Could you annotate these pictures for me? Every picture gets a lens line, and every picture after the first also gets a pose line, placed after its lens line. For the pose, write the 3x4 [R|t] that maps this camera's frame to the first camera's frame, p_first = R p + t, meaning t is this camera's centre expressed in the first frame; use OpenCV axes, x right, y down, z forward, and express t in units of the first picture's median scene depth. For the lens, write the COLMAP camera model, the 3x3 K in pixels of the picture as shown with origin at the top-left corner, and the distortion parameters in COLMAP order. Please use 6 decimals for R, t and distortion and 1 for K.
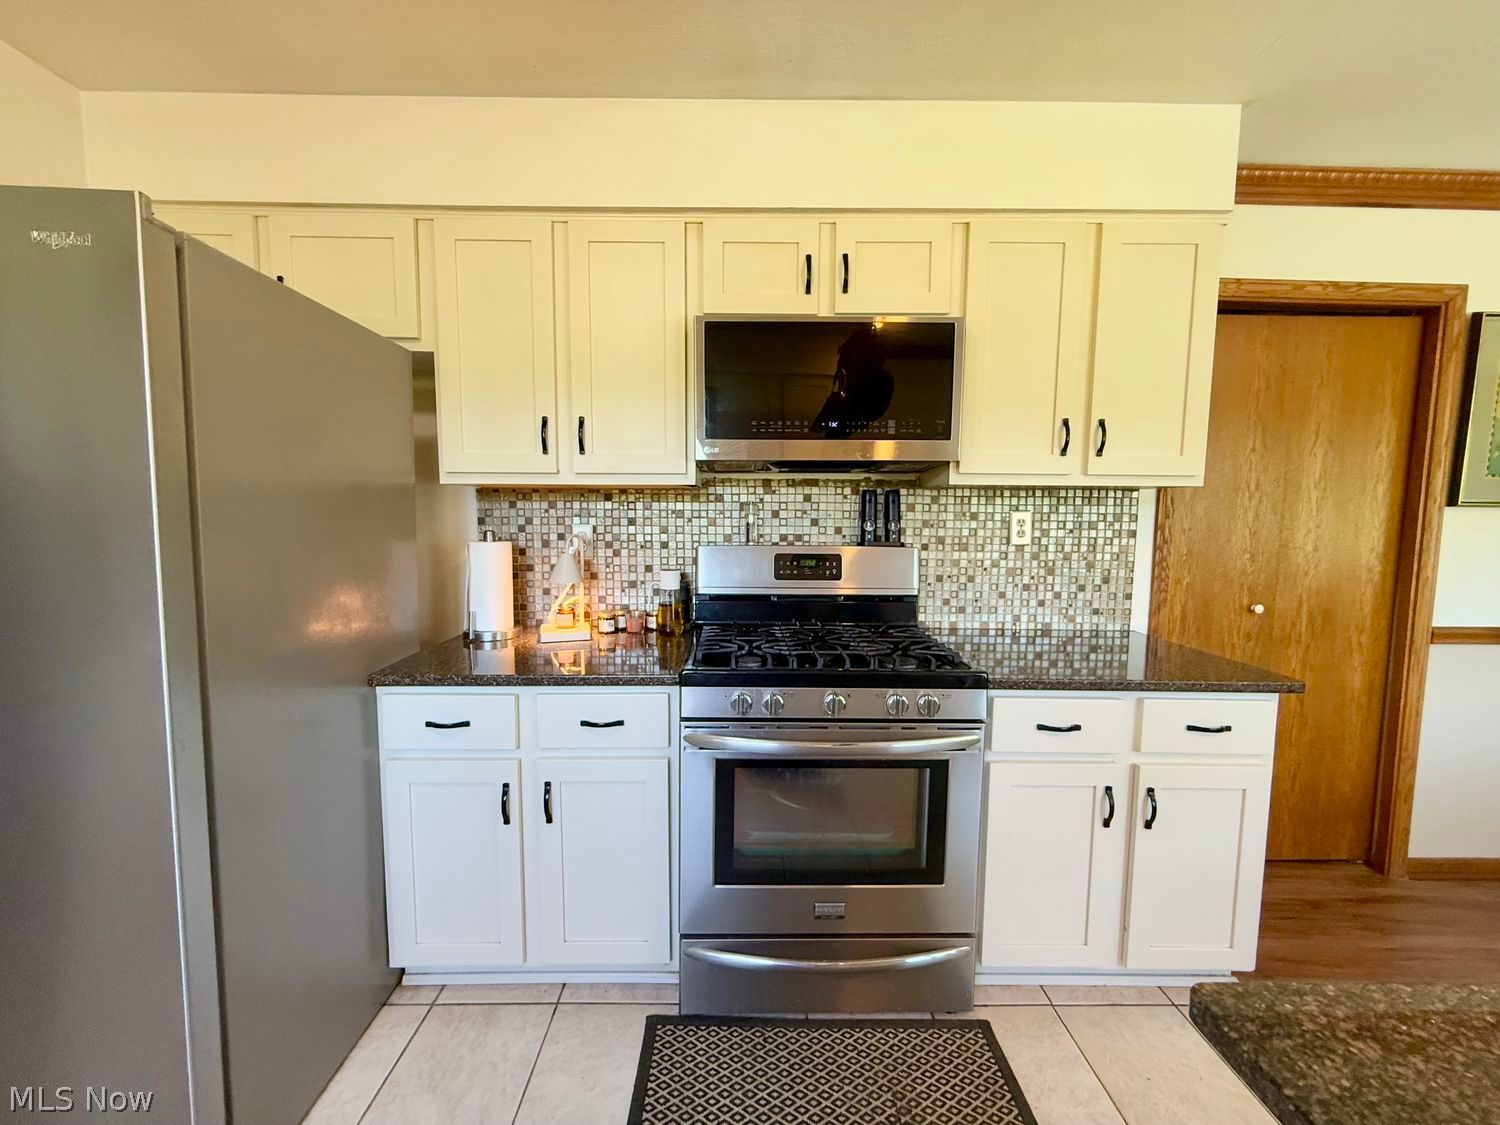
lens RADIAL K [[600.6, 0, 744.3], [0, 600.6, 563.1], [0, 0, 1]] dist [-0.000530, 0.000114]
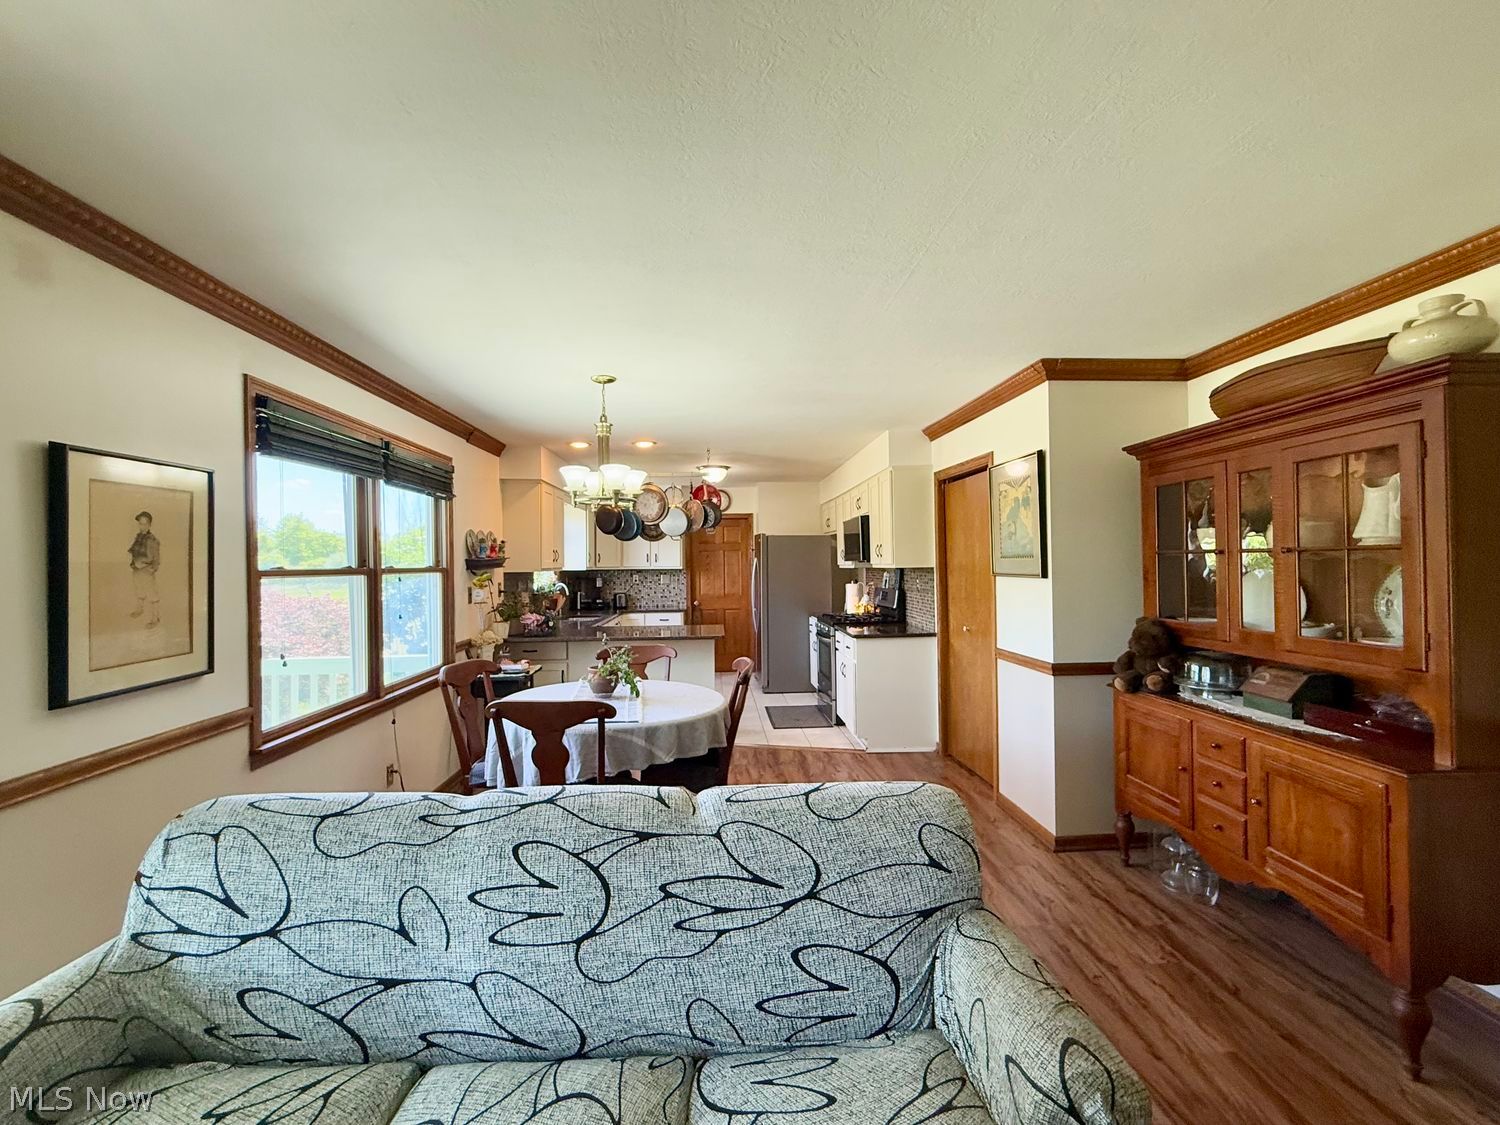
lens RADIAL K [[666.4, 0, 750.0], [0, 666.4, 562.5], [0, 0, 1]] dist [-0.000232, 0.000113]
pose [[0.044815, -0.010705, -0.998938, 3.022432], [-0.061978, 0.997987, -0.013476, -0.064402], [0.997071, 0.062516, 0.044062, 0.216896]]
